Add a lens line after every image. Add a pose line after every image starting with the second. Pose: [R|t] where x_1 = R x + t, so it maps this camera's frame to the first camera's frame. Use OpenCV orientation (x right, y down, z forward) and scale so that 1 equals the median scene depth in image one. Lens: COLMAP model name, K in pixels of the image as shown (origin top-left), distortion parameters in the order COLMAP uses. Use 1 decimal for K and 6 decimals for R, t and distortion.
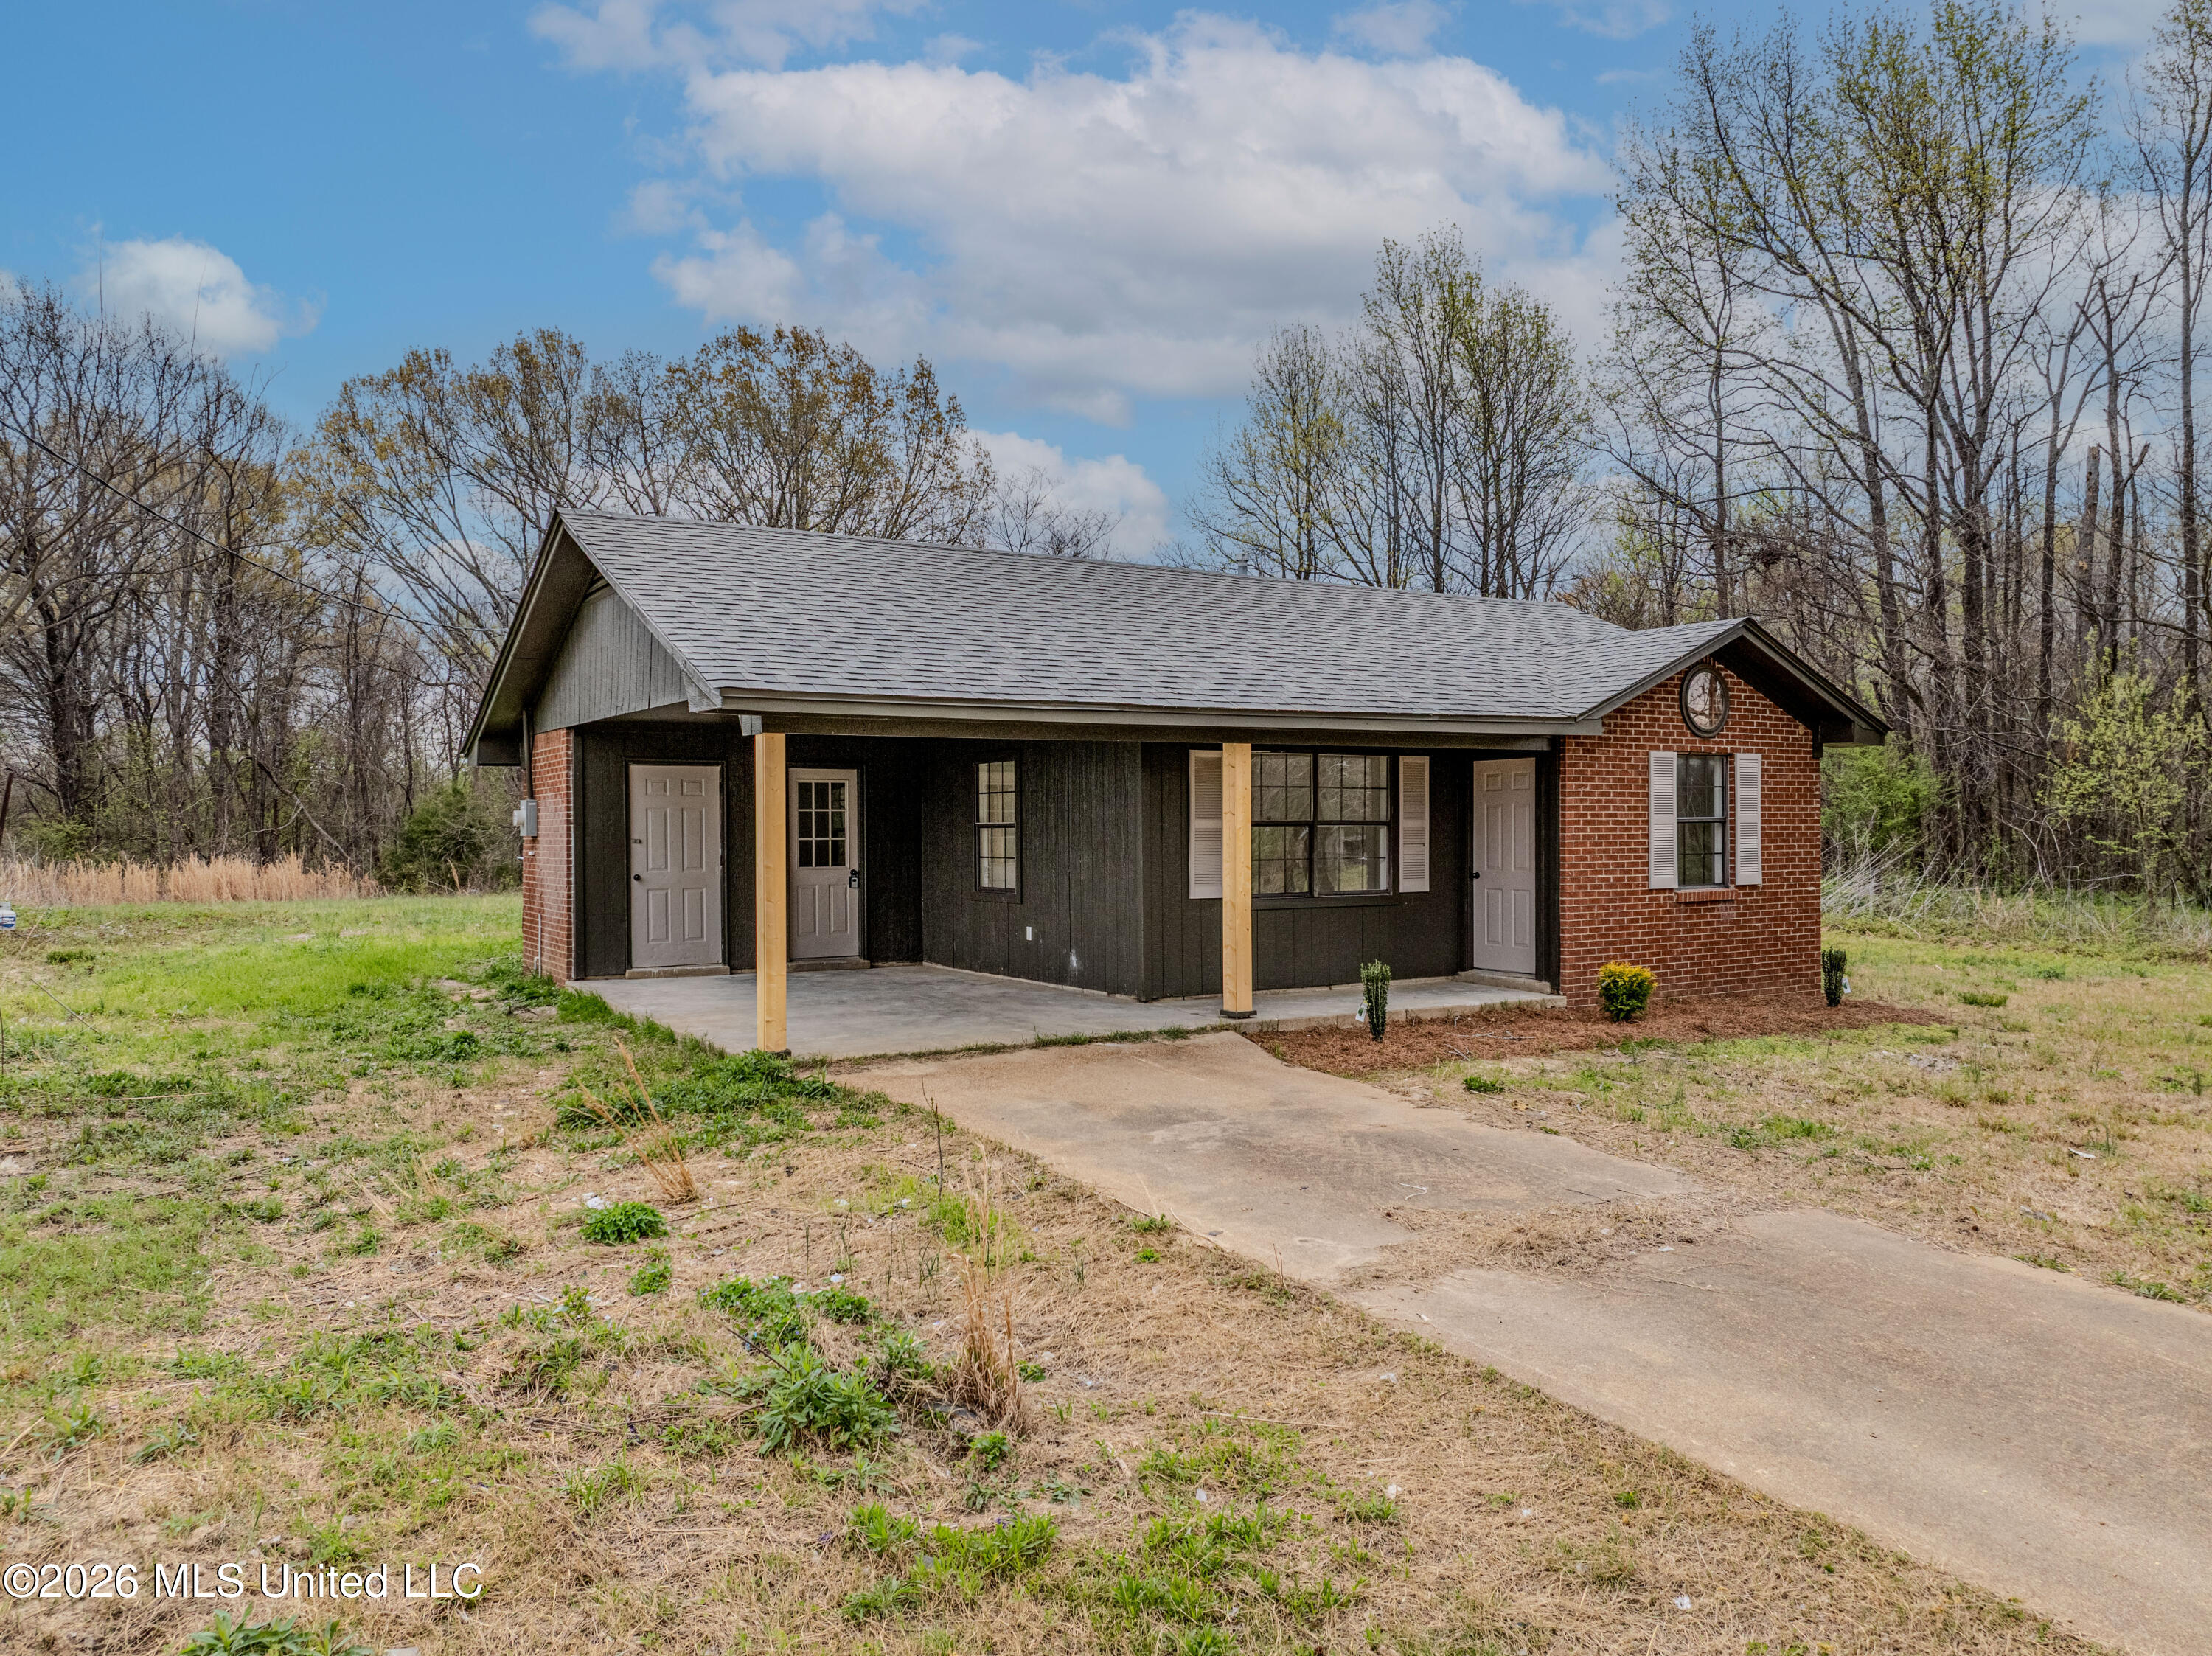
lens RADIAL K [[1554.4, 0, 1106.6], [0, 1554.4, 831.9], [0, 0, 1]] dist [-0.046691, 0.015890]
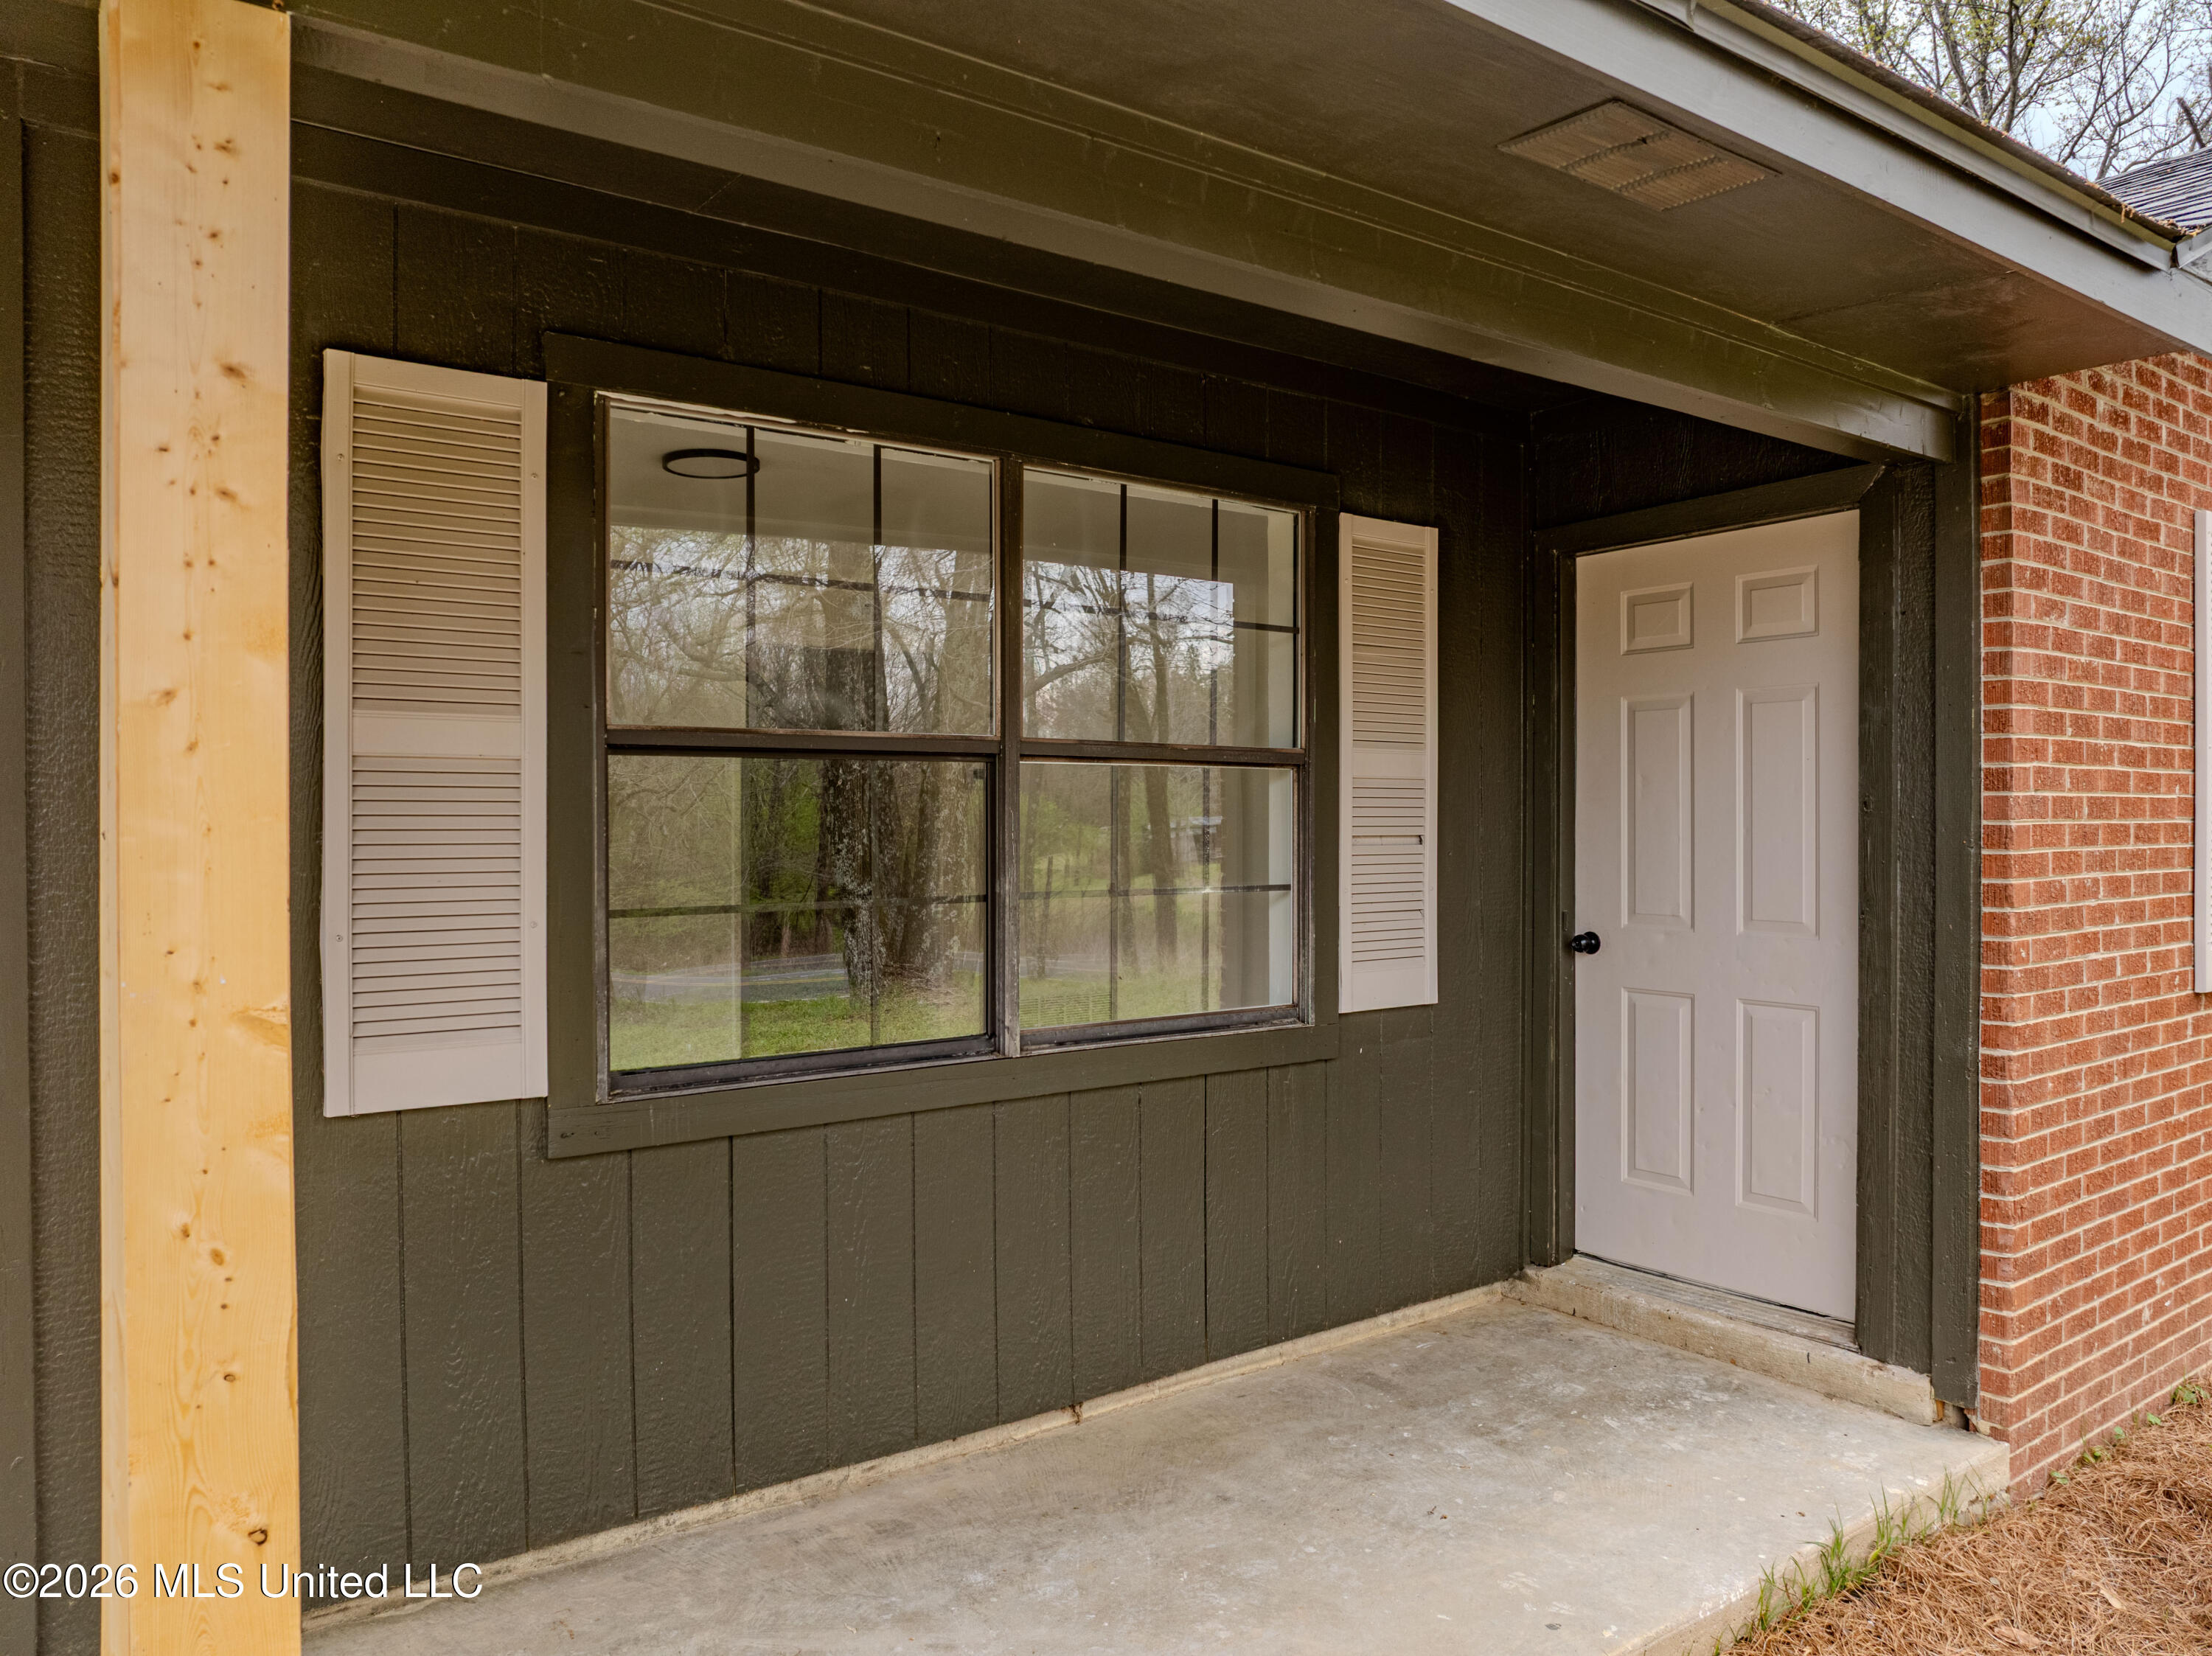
lens RADIAL K [[1554.4, 0, 1106.1], [0, 1554.4, 826.7], [0, 0, 1]] dist [-0.046691, 0.015890]
pose [[0.996939, -0.000763, 0.078185, 0.126605], [0.000730, 1.000000, 0.000444, 0.005997], [-0.078186, -0.000385, 0.996939, 0.730920]]
